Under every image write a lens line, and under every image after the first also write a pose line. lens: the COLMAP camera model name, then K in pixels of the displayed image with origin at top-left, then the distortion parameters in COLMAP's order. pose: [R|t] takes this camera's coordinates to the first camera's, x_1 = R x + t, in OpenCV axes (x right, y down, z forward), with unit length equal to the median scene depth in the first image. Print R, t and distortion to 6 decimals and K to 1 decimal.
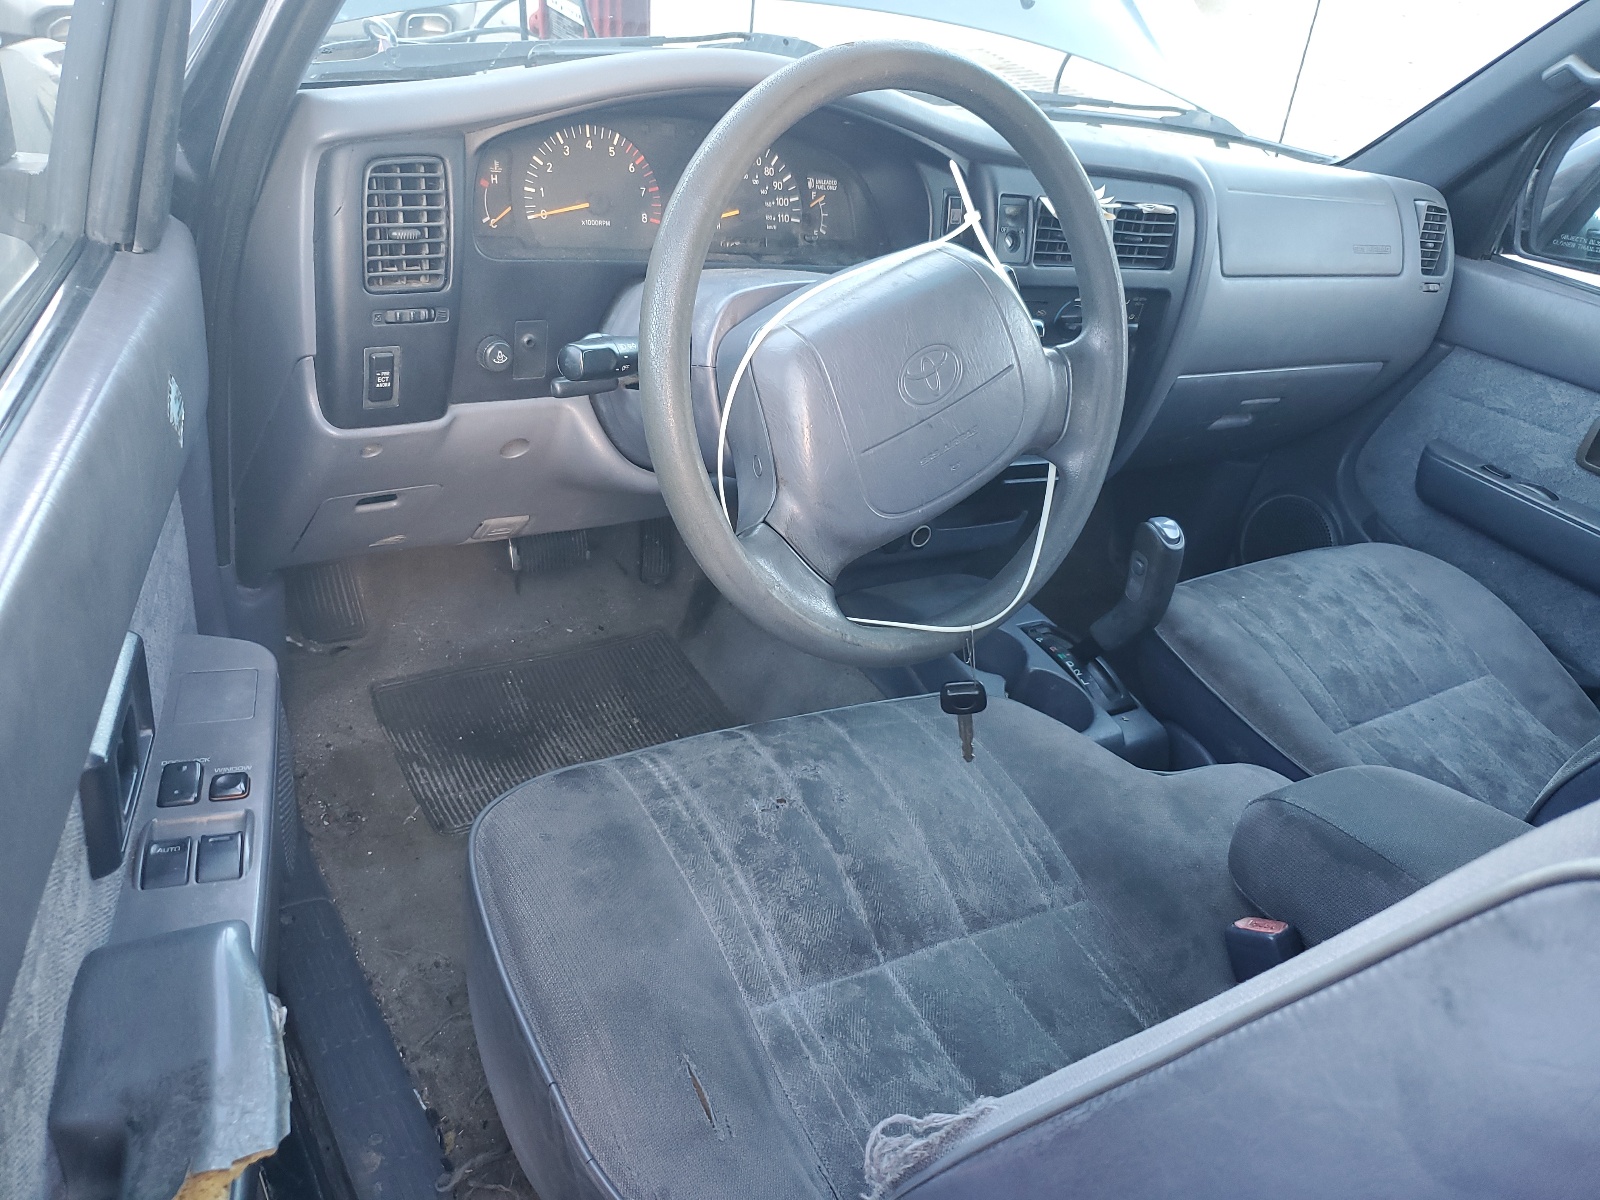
lens RADIAL K [[1132.8, 0, 800.0], [0, 1132.8, 600.0], [0, 0, 1]] dist [-0.003483, -0.001128]
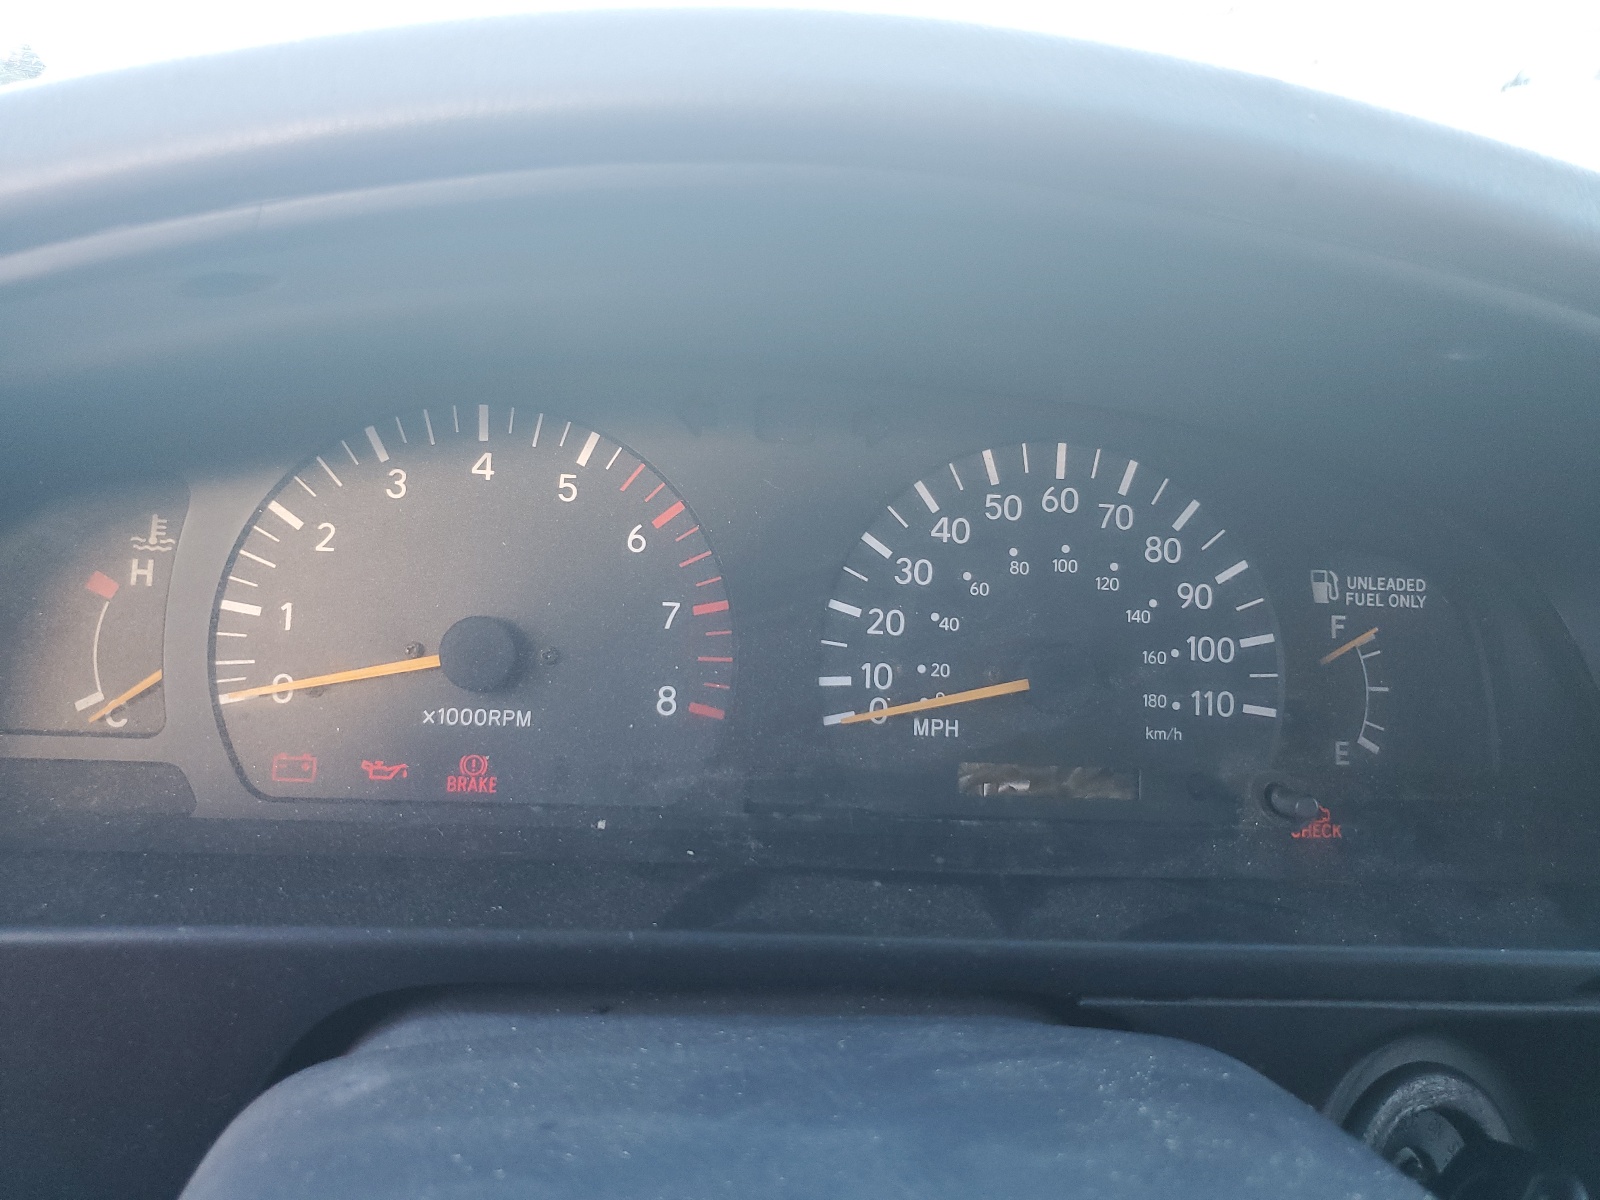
lens RADIAL K [[1132.8, 0, 800.0], [0, 1132.8, 600.0], [0, 0, 1]] dist [-0.003483, -0.001128]
pose [[0.891771, 0.010631, -0.452362, 0.021713], [-0.157646, 0.944387, -0.288585, -0.267904], [0.424137, 0.328665, 0.843852, 0.719187]]
